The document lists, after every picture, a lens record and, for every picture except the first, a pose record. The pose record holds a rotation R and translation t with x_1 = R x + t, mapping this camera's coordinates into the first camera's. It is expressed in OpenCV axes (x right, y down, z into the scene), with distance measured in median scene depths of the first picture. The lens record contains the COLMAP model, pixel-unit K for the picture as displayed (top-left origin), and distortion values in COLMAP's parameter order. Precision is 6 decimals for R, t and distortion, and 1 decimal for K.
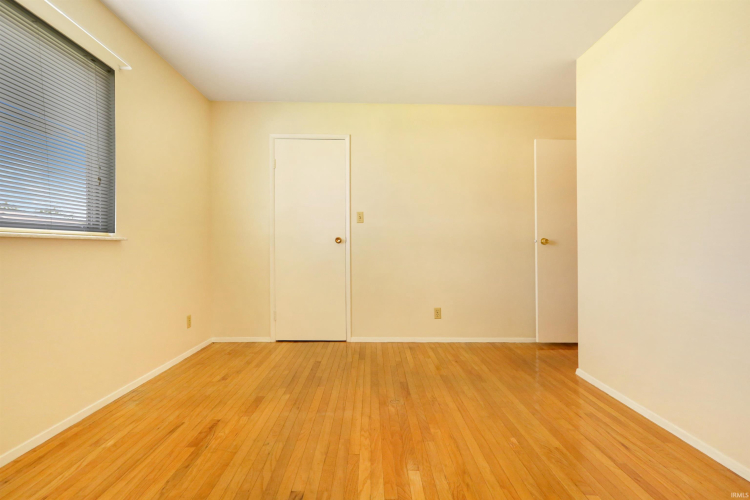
lens RADIAL K [[373.3, 0, 378.7], [0, 373.3, 243.4], [0, 0, 1]] dist [-0.069432, 0.030281]
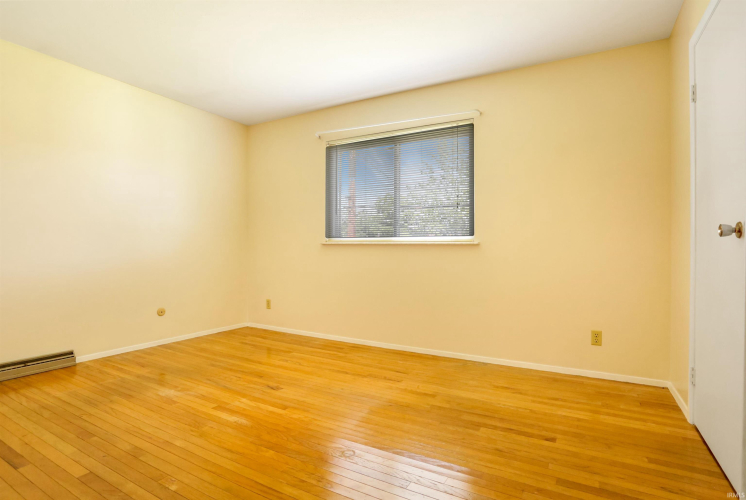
lens RADIAL K [[359.8, 0, 374.6], [0, 359.8, 245.8], [0, 0, 1]] dist [-0.074596, 0.028426]
pose [[-0.486253, -0.002079, -0.873816, 0.621932], [0.001883, 0.999992, -0.003427, 0.002289], [0.873816, -0.003312, -0.486245, 1.331372]]
